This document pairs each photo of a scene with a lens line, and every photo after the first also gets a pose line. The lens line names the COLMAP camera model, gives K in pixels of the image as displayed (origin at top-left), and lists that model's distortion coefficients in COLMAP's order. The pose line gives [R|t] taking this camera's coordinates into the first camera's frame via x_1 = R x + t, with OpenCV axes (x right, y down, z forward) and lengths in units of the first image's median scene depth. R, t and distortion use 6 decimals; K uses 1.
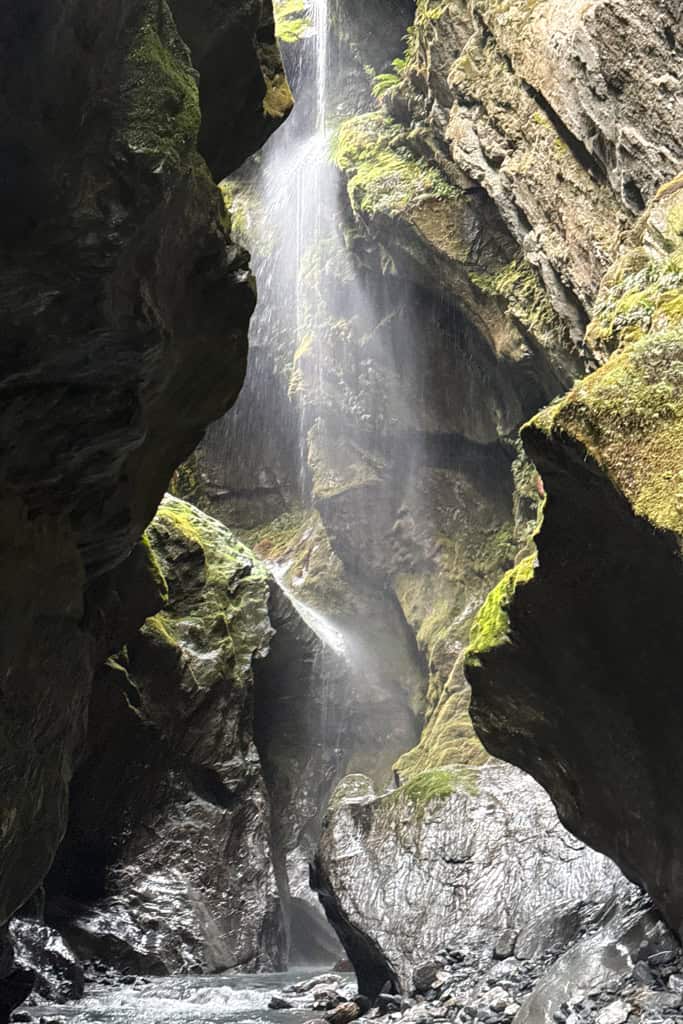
lens RADIAL K [[1414.3, 0, 341.5], [0, 1414.3, 512.0], [0, 0, 1]] dist [0.137335, 0.019049]
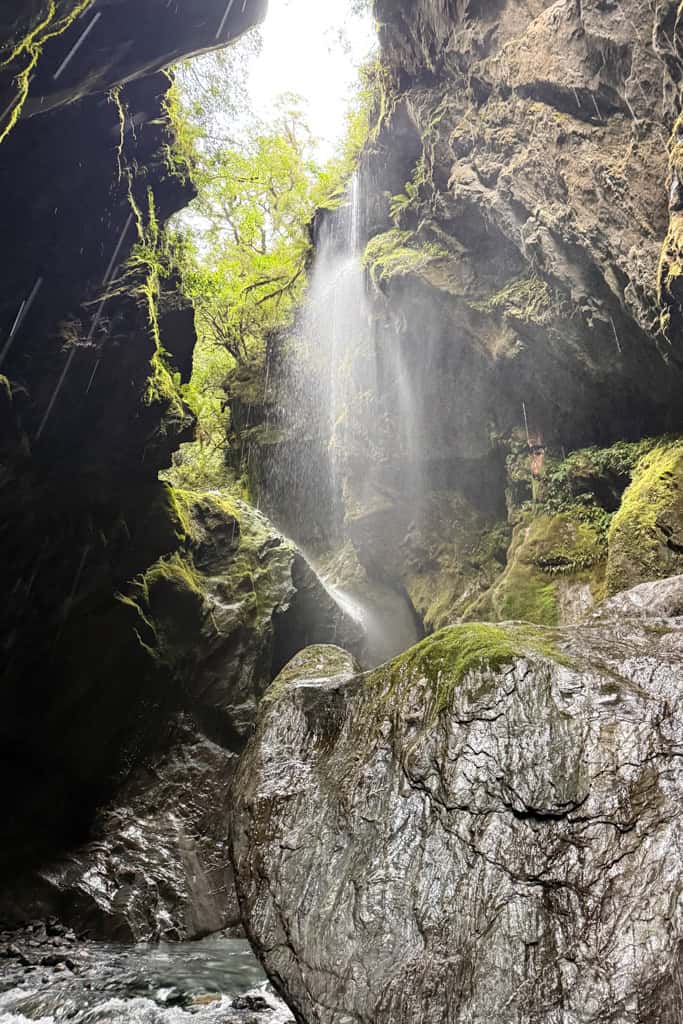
lens RADIAL K [[694.2, 0, 338.5], [0, 694.2, 519.7], [0, 0, 1]] dist [0.130451, -0.213047]
pose [[0.997936, 0.005549, -0.063973, 0.021728], [-0.015210, 0.988334, -0.151539, 0.116701], [0.062386, 0.152199, 0.986379, 0.474810]]
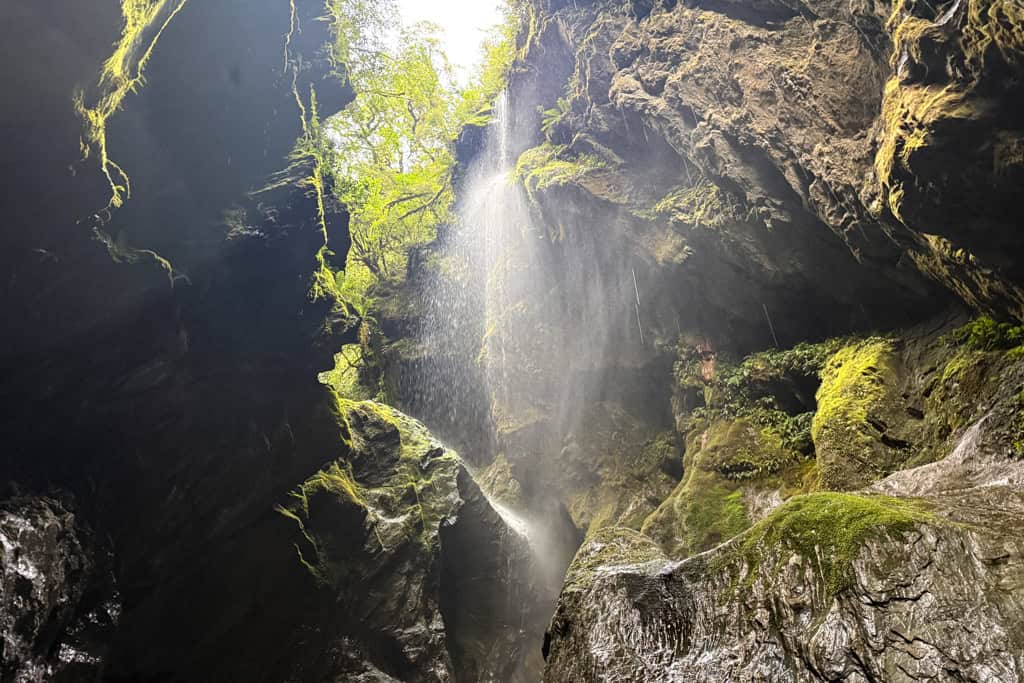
lens RADIAL K [[694.2, 0, 508.7], [0, 694.2, 388.4], [0, 0, 1]] dist [0.130451, -0.213047]
pose [[0.999981, -0.000343, 0.006091, -0.017572], [0.001747, 0.972699, -0.232065, 0.127133], [-0.005845, 0.232072, 0.972681, 0.504213]]
